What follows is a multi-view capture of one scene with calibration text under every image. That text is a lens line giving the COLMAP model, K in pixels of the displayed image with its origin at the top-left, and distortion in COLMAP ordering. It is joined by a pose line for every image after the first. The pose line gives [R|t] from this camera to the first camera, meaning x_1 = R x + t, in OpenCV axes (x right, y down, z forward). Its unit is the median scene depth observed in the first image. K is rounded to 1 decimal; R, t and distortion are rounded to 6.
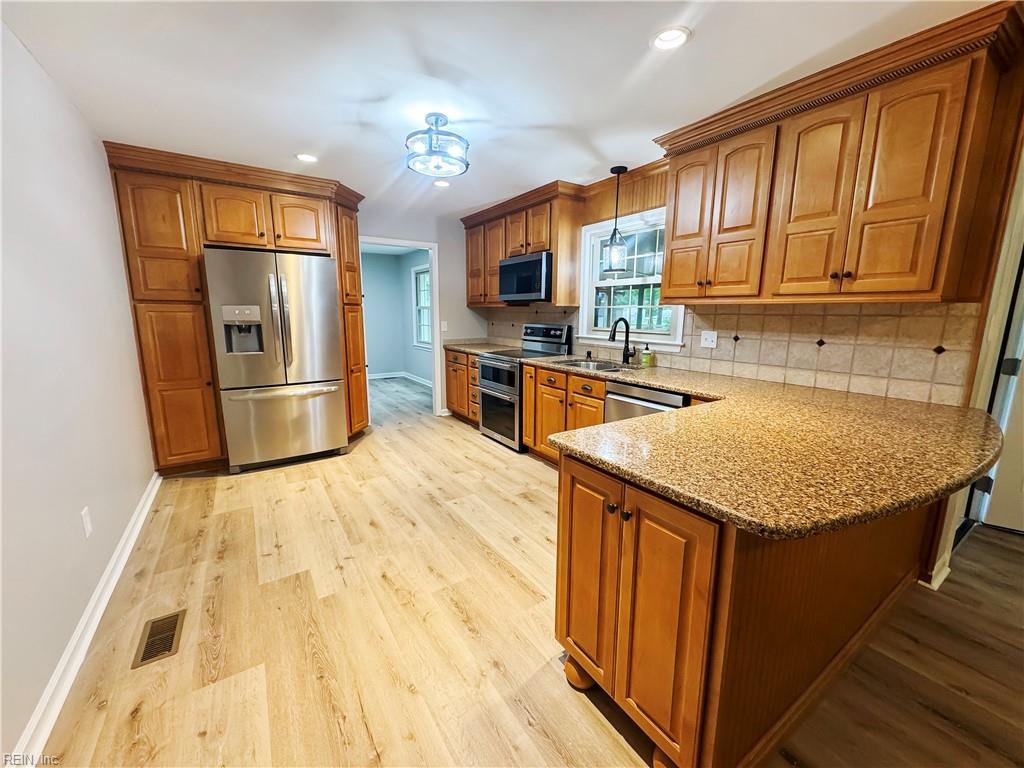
lens RADIAL K [[406.3, 0, 512.0], [0, 406.3, 384.0], [0, 0, 1]] dist [-0.001566, -0.000143]
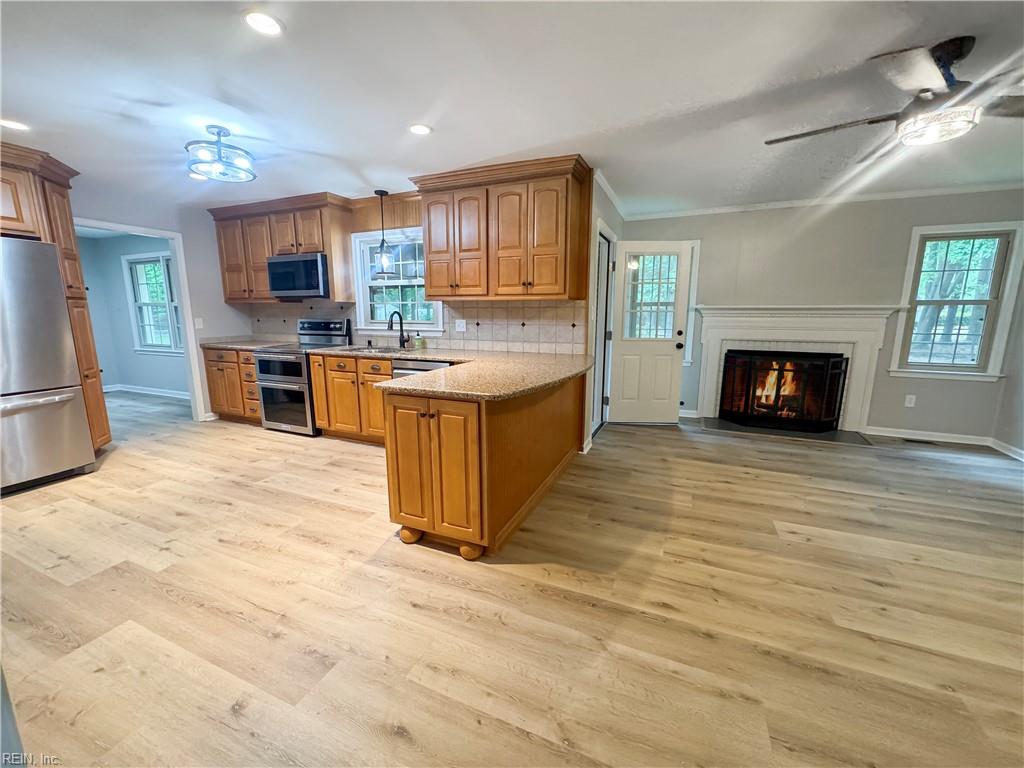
lens RADIAL K [[406.3, 0, 512.0], [0, 406.3, 384.0], [0, 0, 1]] dist [-0.001566, -0.000143]
pose [[0.835573, -0.101470, 0.539927, -0.131609], [0.100454, 0.994445, 0.031430, 0.057573], [-0.540117, 0.027976, 0.841125, -0.244997]]
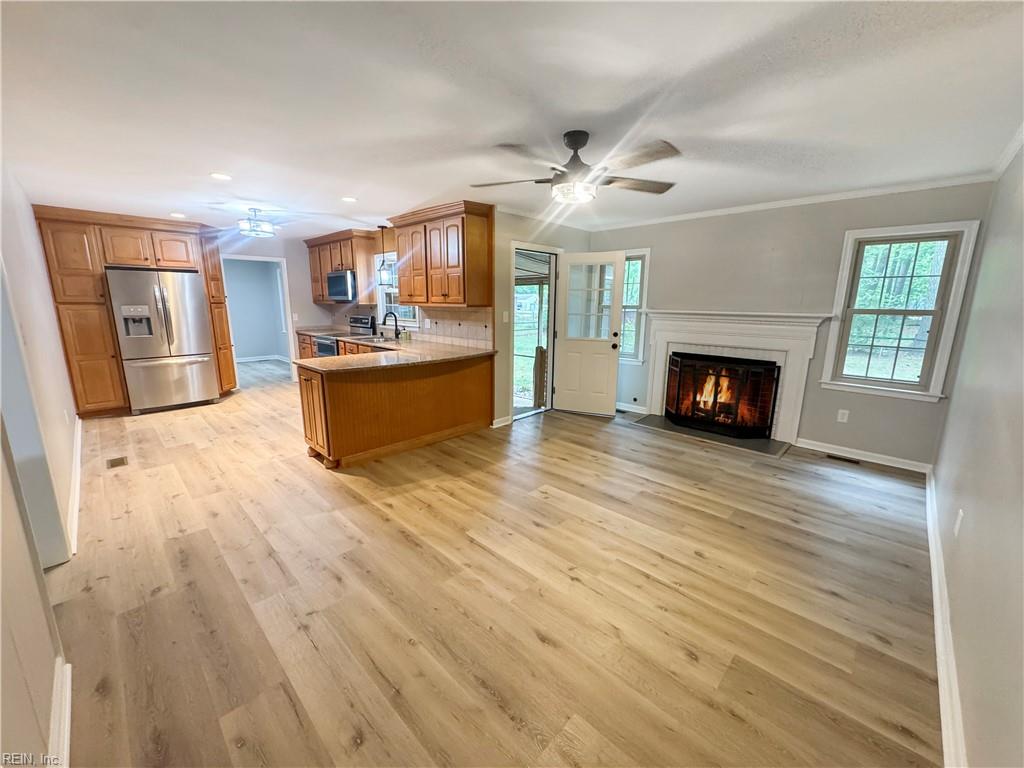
lens RADIAL K [[406.3, 0, 512.0], [0, 406.3, 384.0], [0, 0, 1]] dist [-0.001566, -0.000143]
pose [[0.977021, -0.042569, 0.208848, 0.404576], [0.036548, 0.998800, 0.032605, 0.108220], [-0.209985, -0.024223, 0.977405, -0.821323]]
